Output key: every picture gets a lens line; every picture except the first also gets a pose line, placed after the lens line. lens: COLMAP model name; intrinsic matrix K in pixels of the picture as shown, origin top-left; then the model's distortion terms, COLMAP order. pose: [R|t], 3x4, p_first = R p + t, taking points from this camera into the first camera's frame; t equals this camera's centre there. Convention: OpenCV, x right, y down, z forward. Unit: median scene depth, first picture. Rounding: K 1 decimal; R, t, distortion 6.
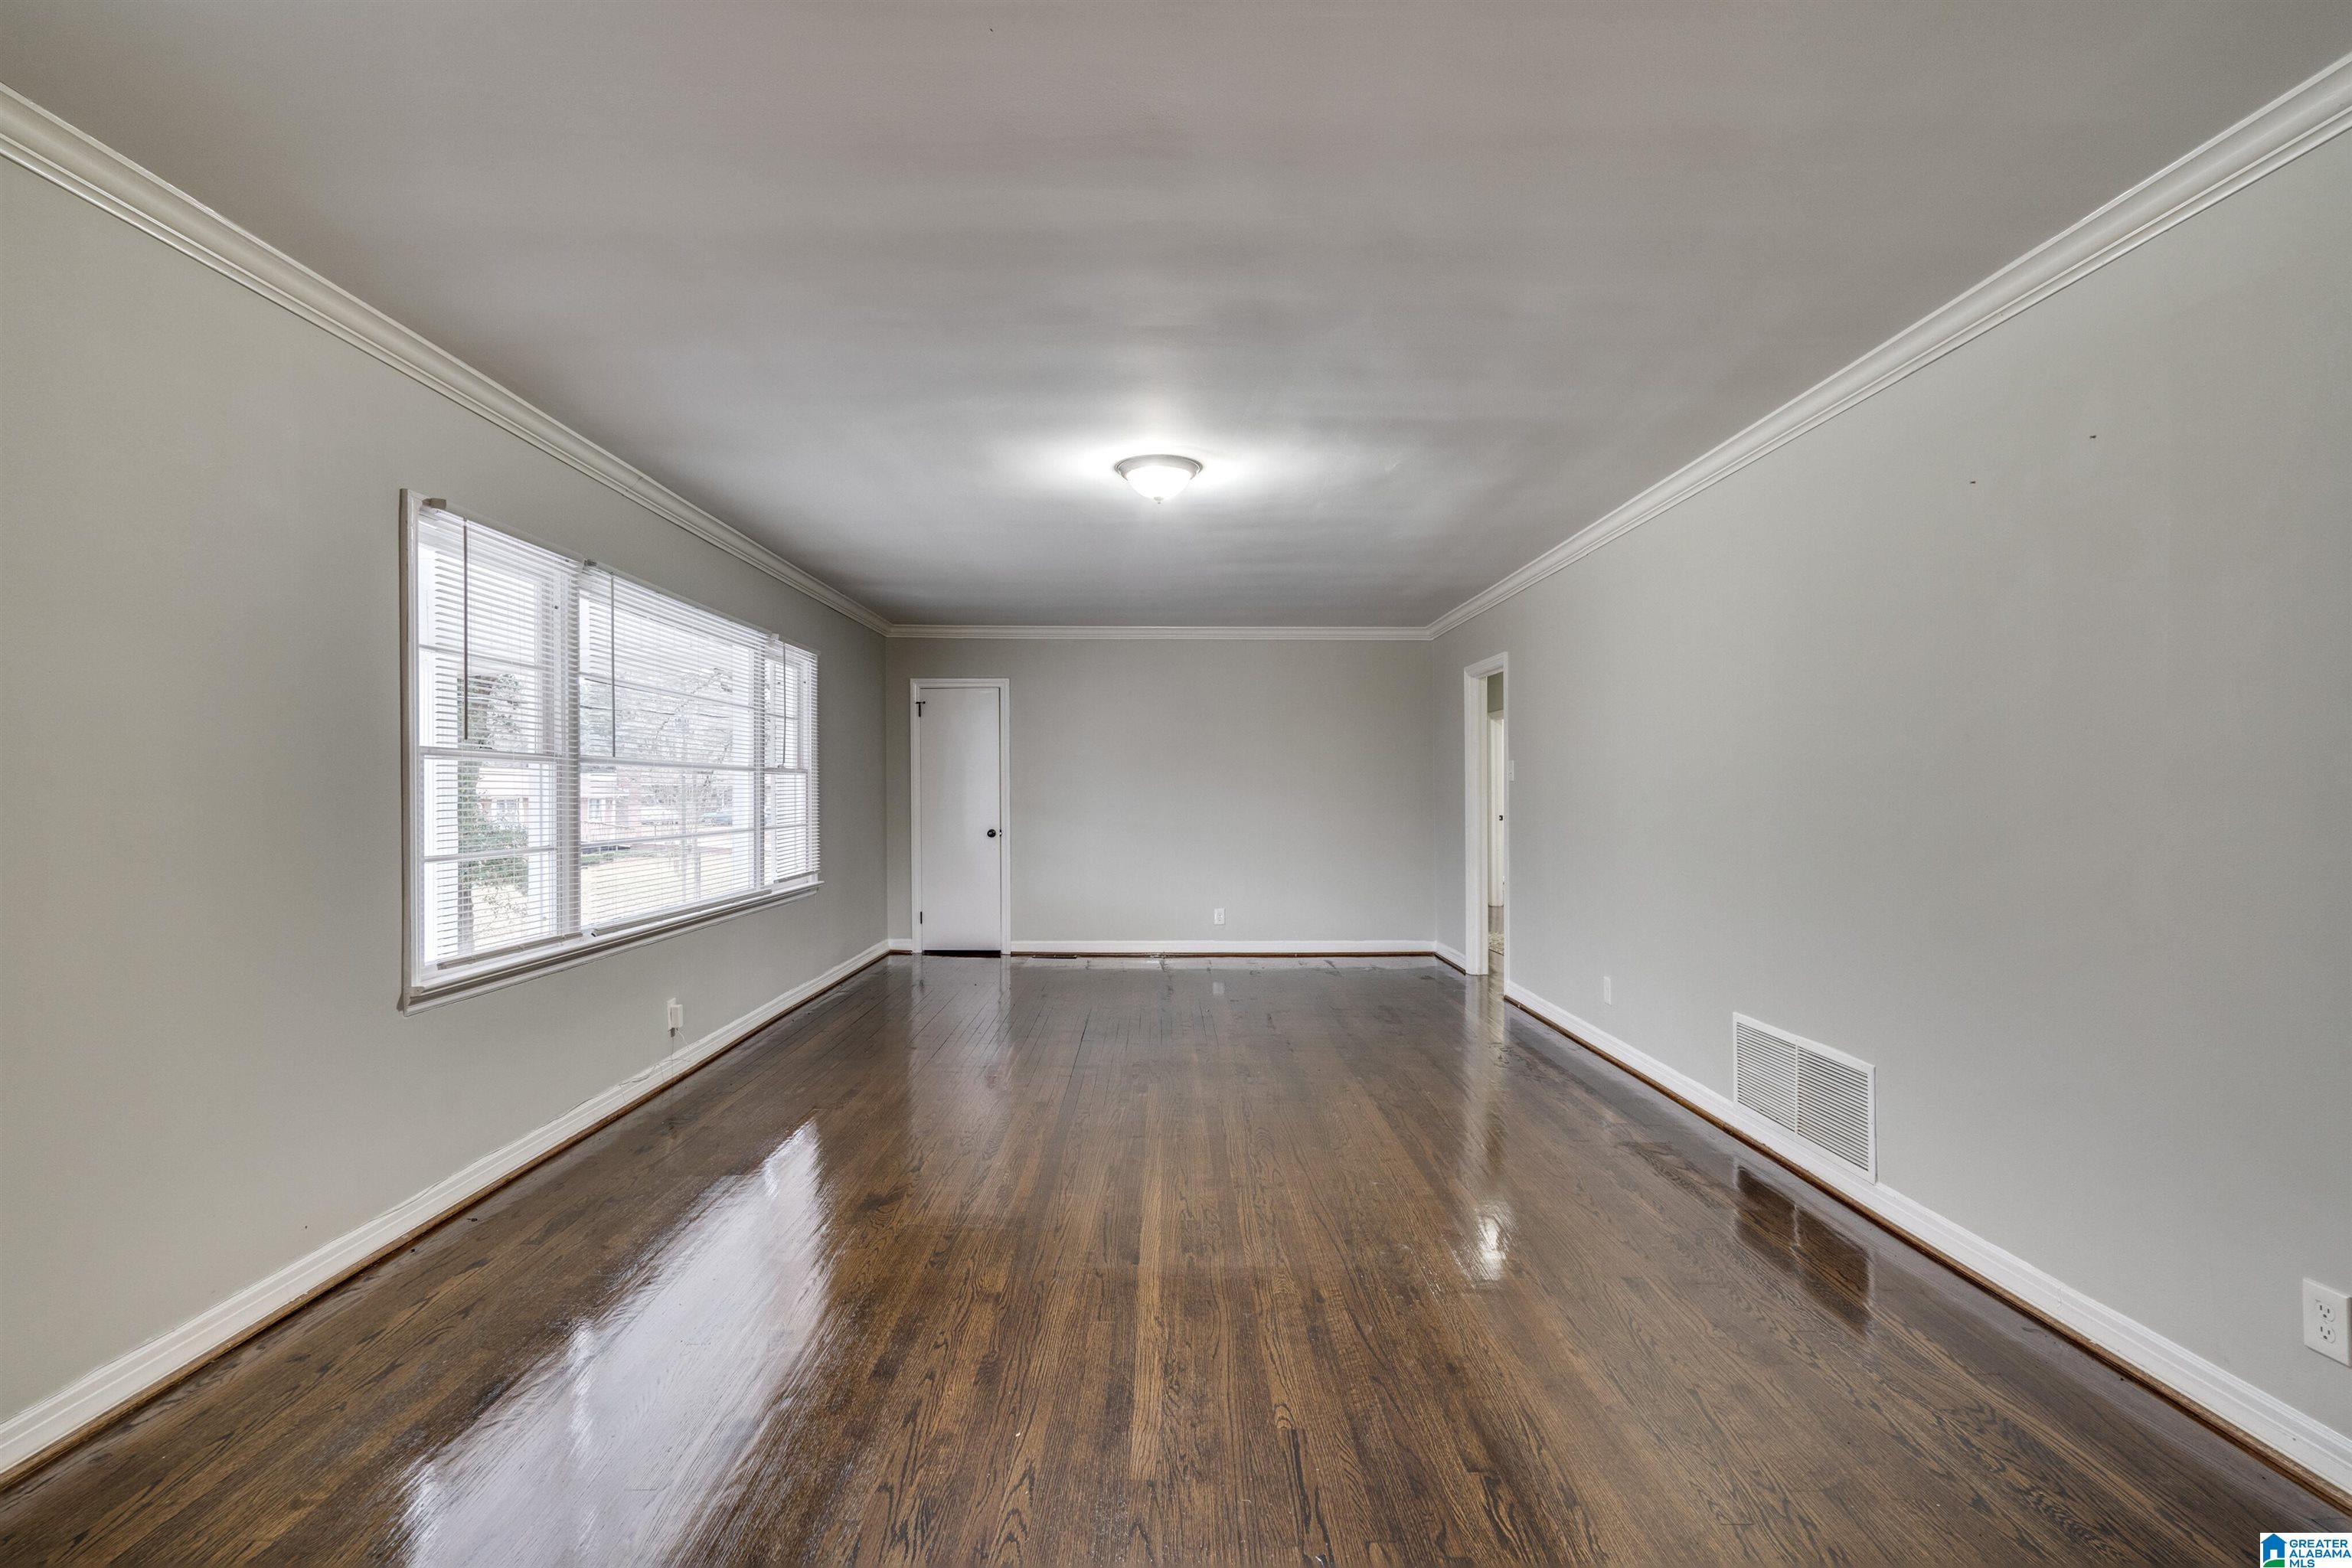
lens RADIAL K [[1086.1, 0, 1162.7], [0, 1086.1, 790.8], [0, 0, 1]] dist [0.003087, 0.000931]
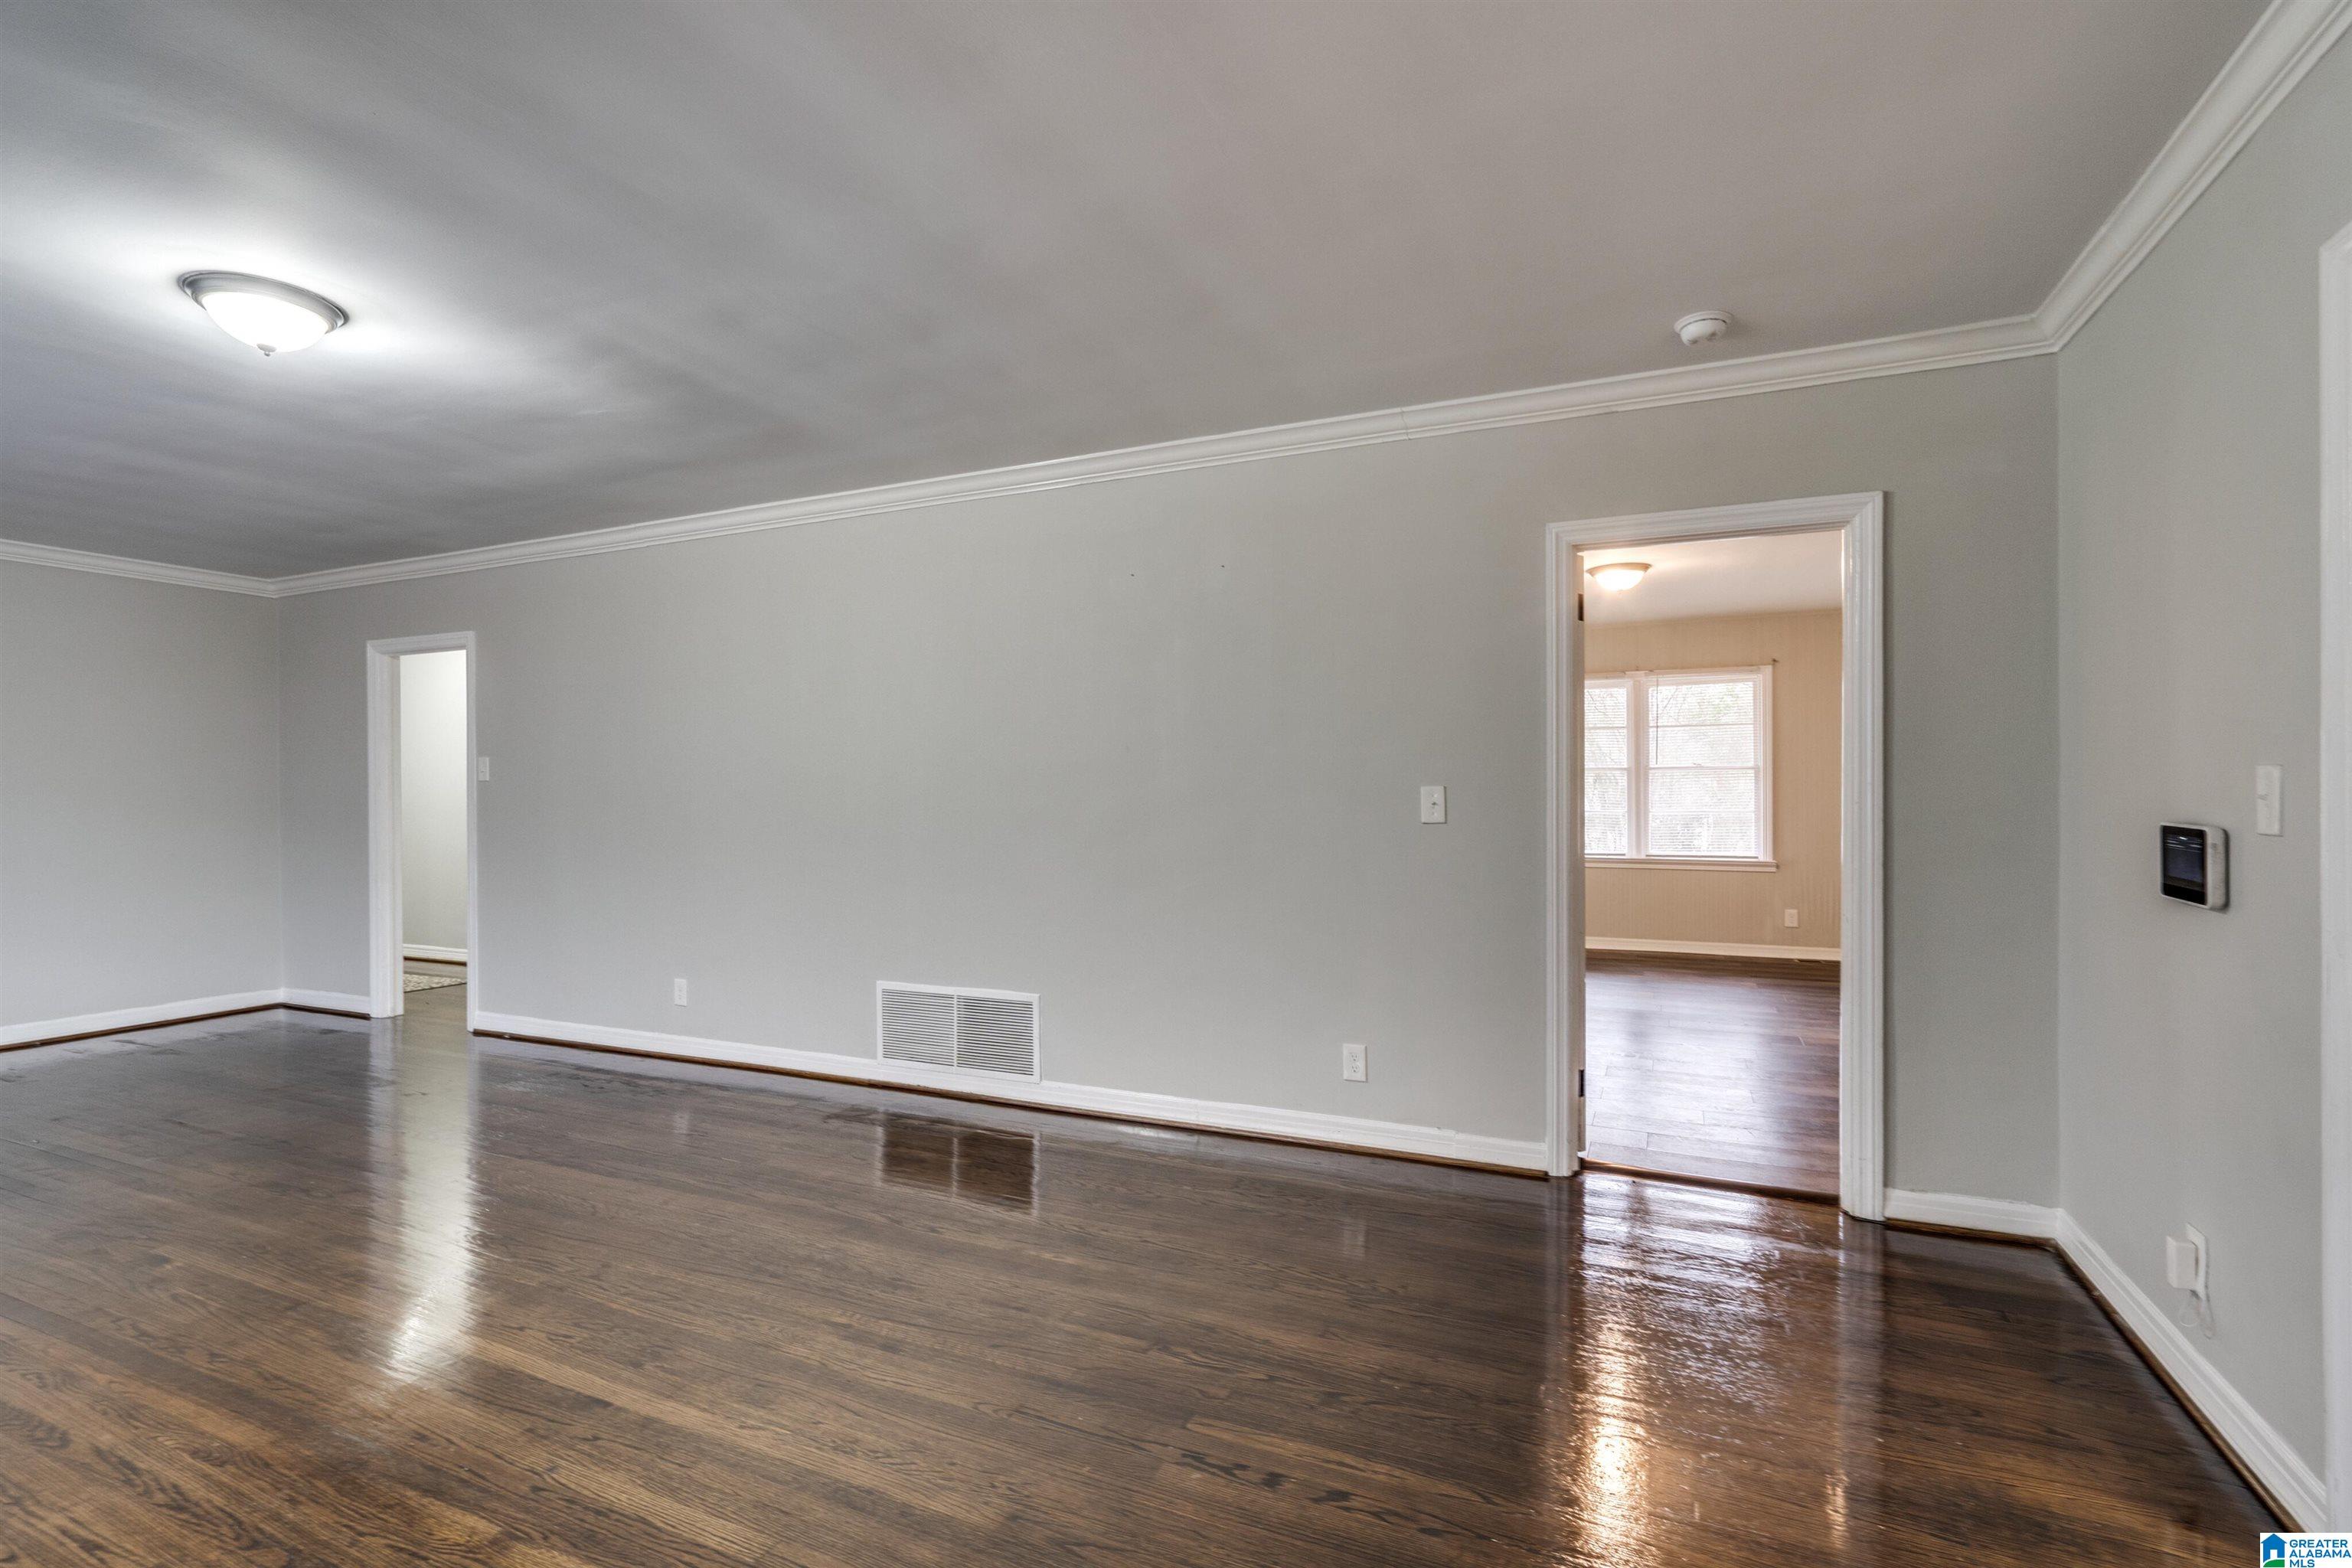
lens RADIAL K [[1086.1, 0, 1162.7], [0, 1086.1, 790.8], [0, 0, 1]] dist [0.003087, 0.000931]
pose [[0.413344, 0.009552, 0.910525, -0.434017], [-0.002276, 0.999953, -0.009457, 0.011578], [-0.910572, 0.001837, 0.413347, 0.263025]]
